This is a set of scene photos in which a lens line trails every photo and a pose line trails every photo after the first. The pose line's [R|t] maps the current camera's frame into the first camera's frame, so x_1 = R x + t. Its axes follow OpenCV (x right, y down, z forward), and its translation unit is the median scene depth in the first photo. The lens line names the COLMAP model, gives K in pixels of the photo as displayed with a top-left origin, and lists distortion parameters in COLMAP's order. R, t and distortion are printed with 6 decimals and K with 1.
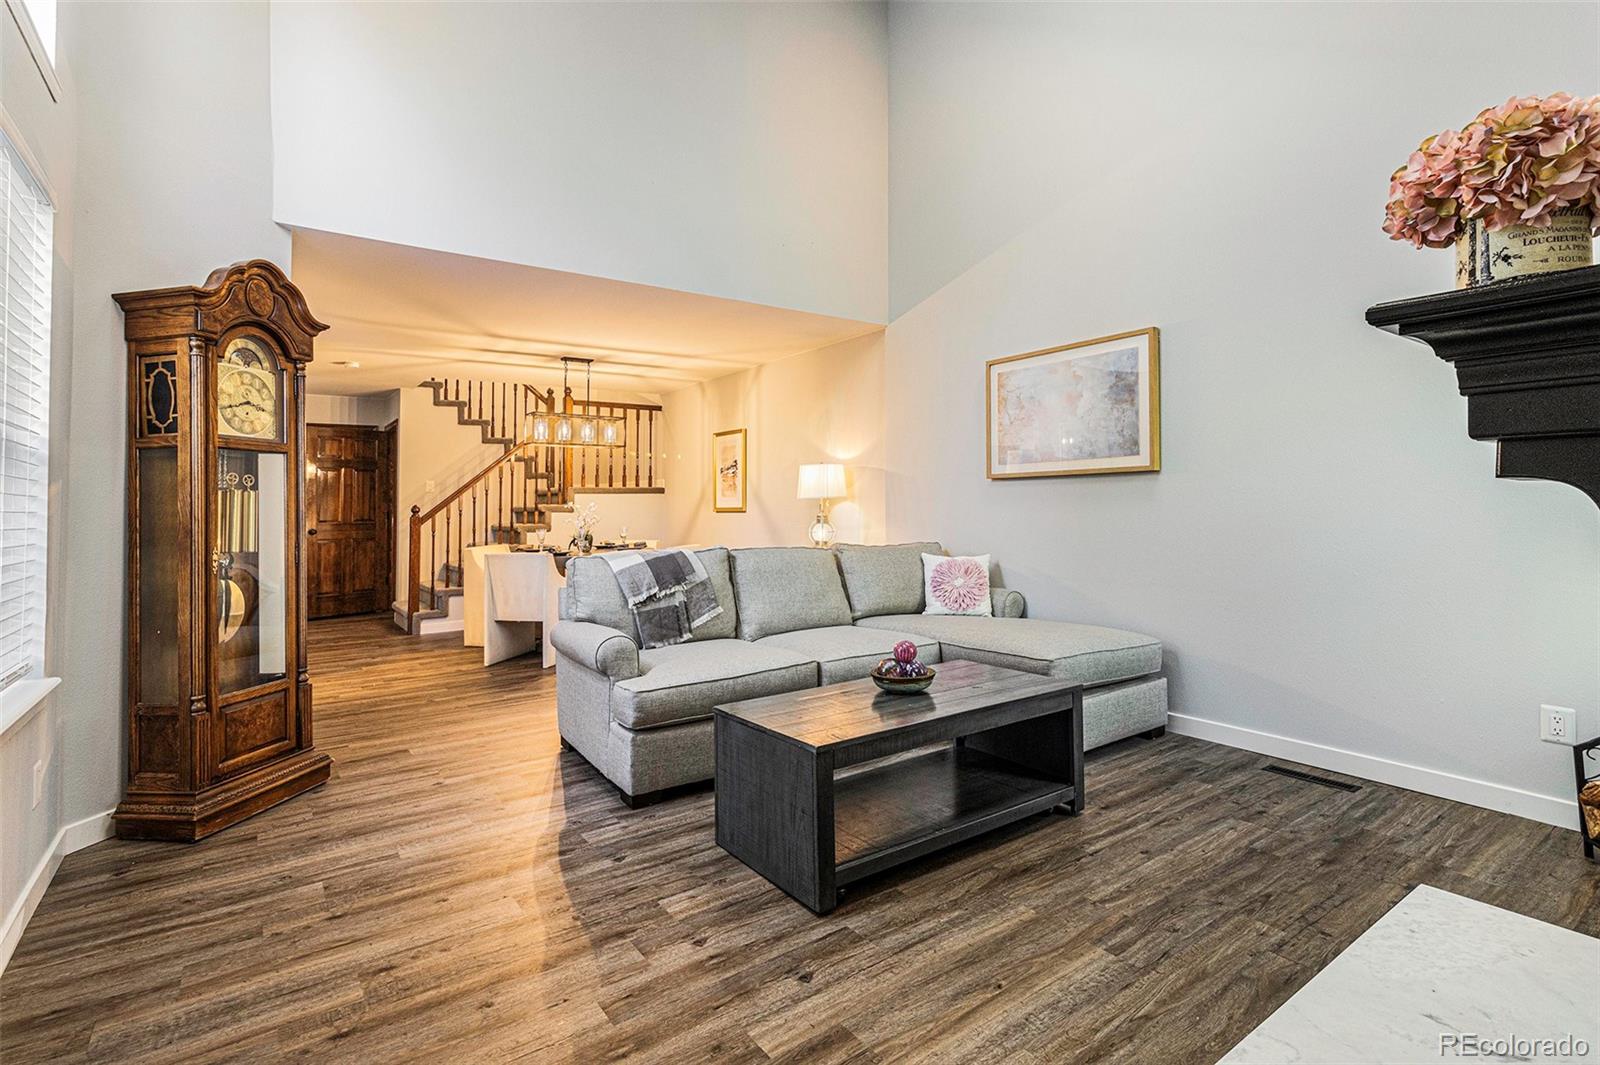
lens RADIAL K [[752.3, 0, 792.7], [0, 752.3, 491.7], [0, 0, 1]] dist [0.019150, 0.000066]
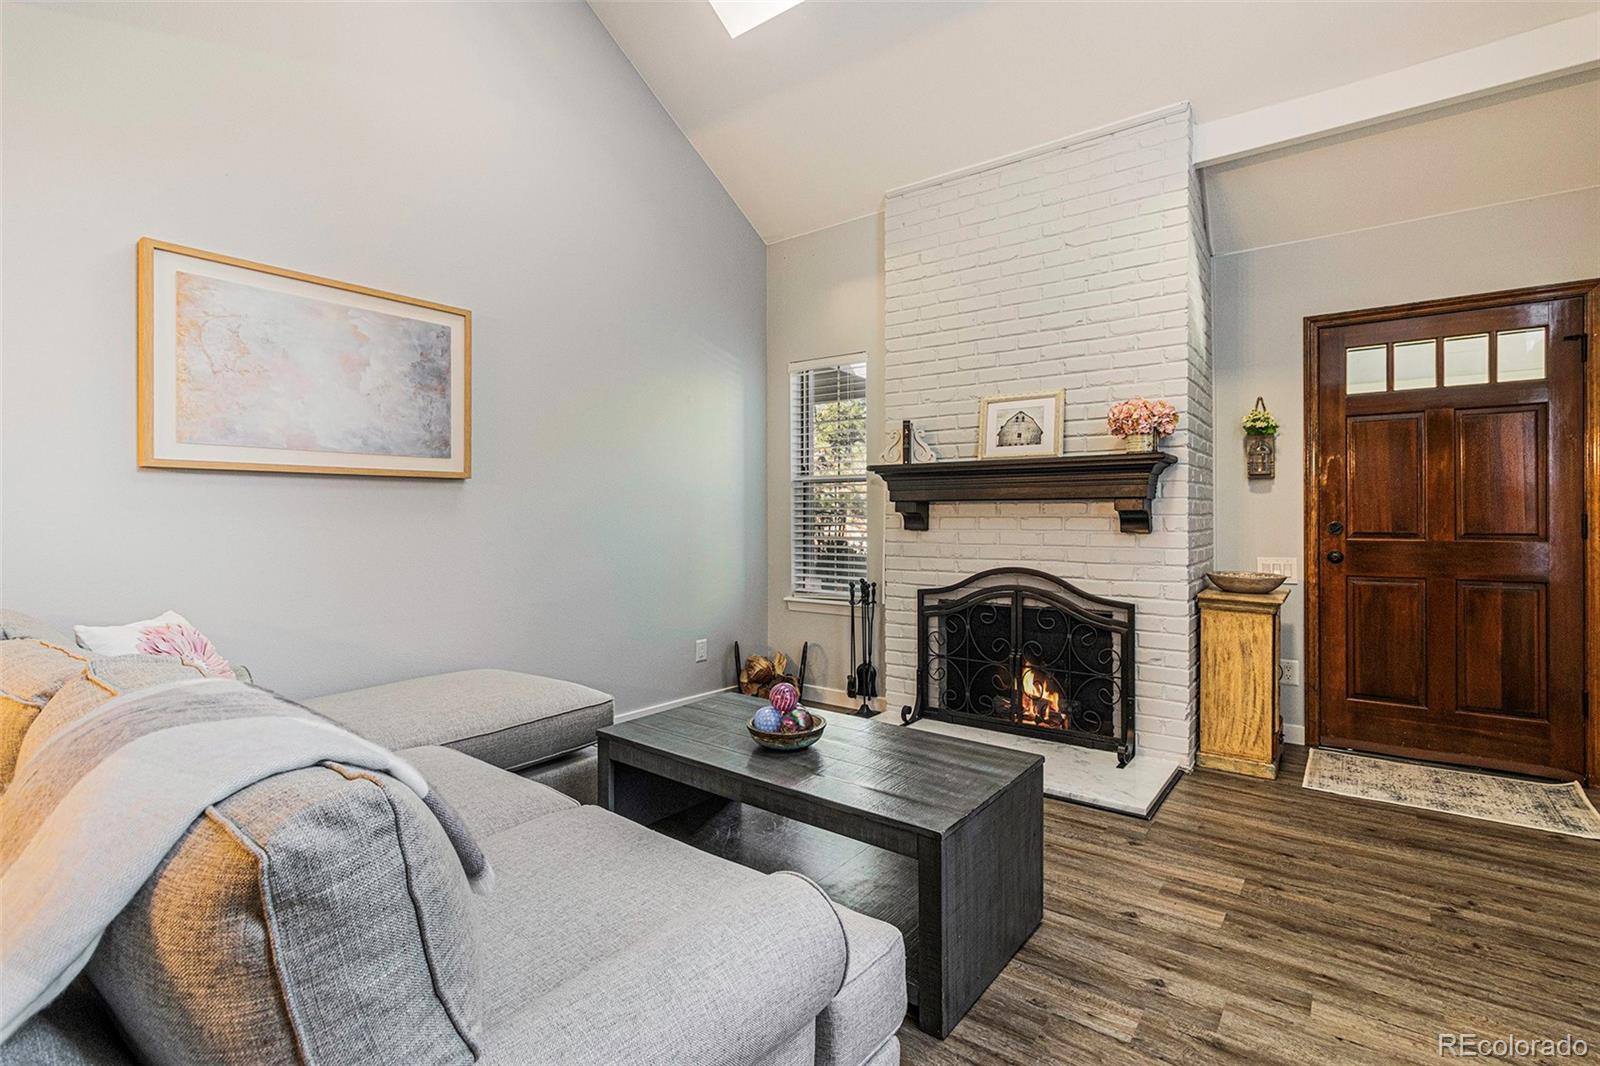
lens RADIAL K [[760.8, 0, 806.0], [0, 760.8, 516.4], [0, 0, 1]] dist [-0.000259, -0.000170]
pose [[-0.302202, 0.013152, 0.953153, -0.463234], [-0.014474, 0.999726, -0.018383, 0.025657], [-0.953134, -0.019352, -0.301929, 0.889793]]
